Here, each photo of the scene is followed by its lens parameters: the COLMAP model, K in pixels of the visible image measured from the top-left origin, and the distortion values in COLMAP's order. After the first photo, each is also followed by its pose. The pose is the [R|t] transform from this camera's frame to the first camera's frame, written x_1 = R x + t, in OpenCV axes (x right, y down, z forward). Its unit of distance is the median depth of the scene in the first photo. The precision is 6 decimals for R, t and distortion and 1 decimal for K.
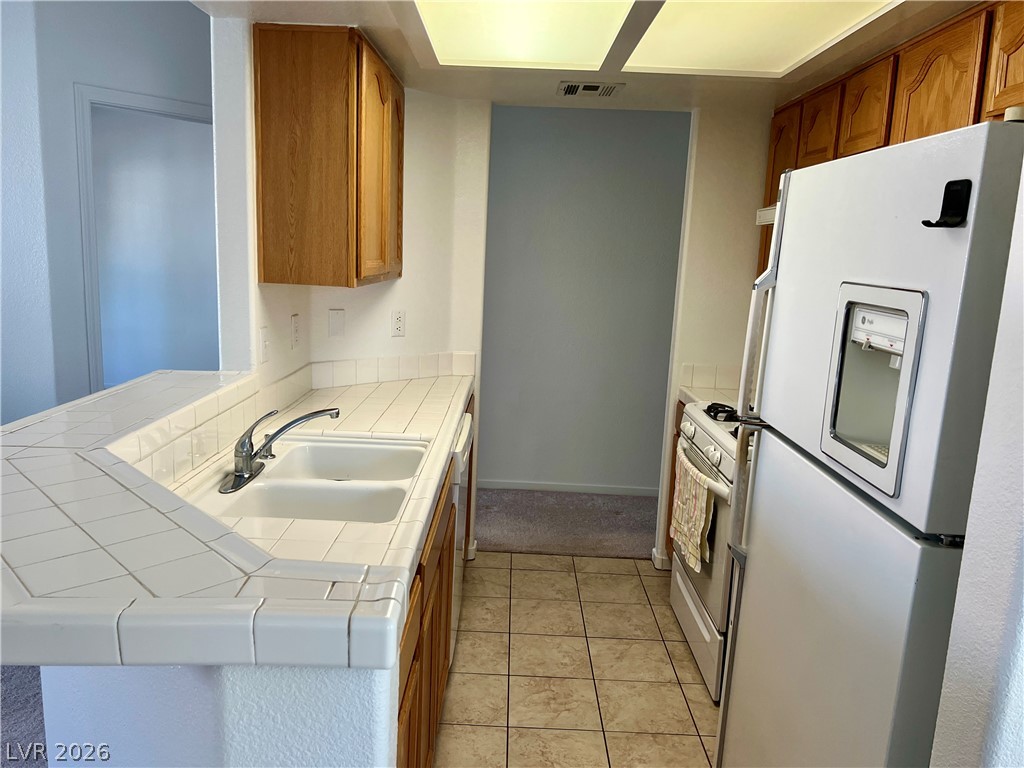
lens RADIAL K [[769.4, 0, 502.1], [0, 769.4, 392.0], [0, 0, 1]] dist [0.051594, -0.070073]
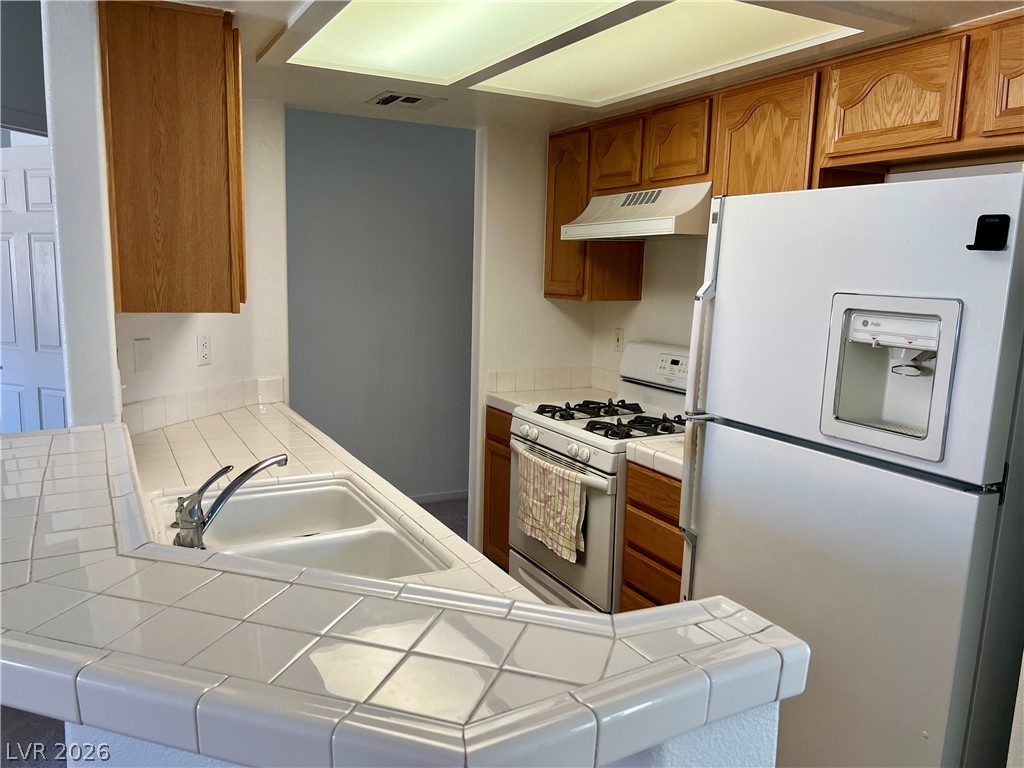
lens RADIAL K [[769.4, 0, 504.4], [0, 769.4, 390.8], [0, 0, 1]] dist [0.051594, -0.070073]
pose [[0.877900, -0.094020, 0.469522, -0.355221], [0.097904, 0.995064, 0.016198, -0.035188], [-0.468728, 0.031748, 0.882772, 0.104835]]
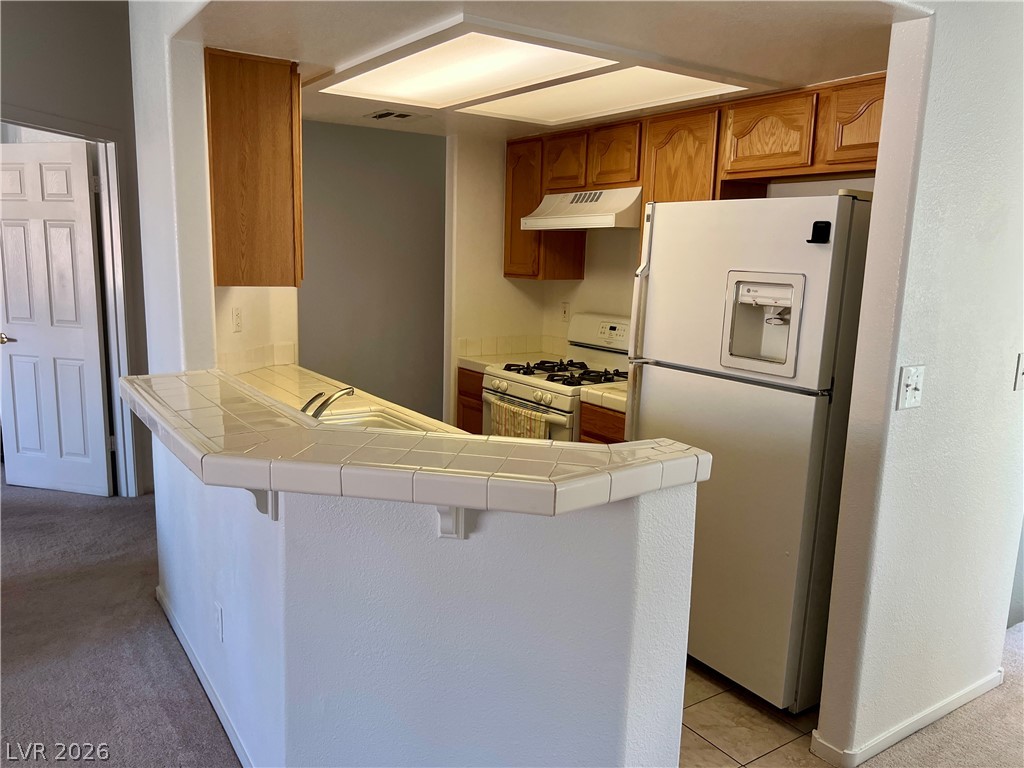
lens RADIAL K [[769.4, 0, 509.2], [0, 769.4, 390.9], [0, 0, 1]] dist [0.051594, -0.070073]
pose [[0.819932, -0.119367, 0.559877, -0.613129], [0.110948, 0.992610, 0.049144, -0.004704], [-0.561606, 0.021822, 0.827117, -0.120813]]
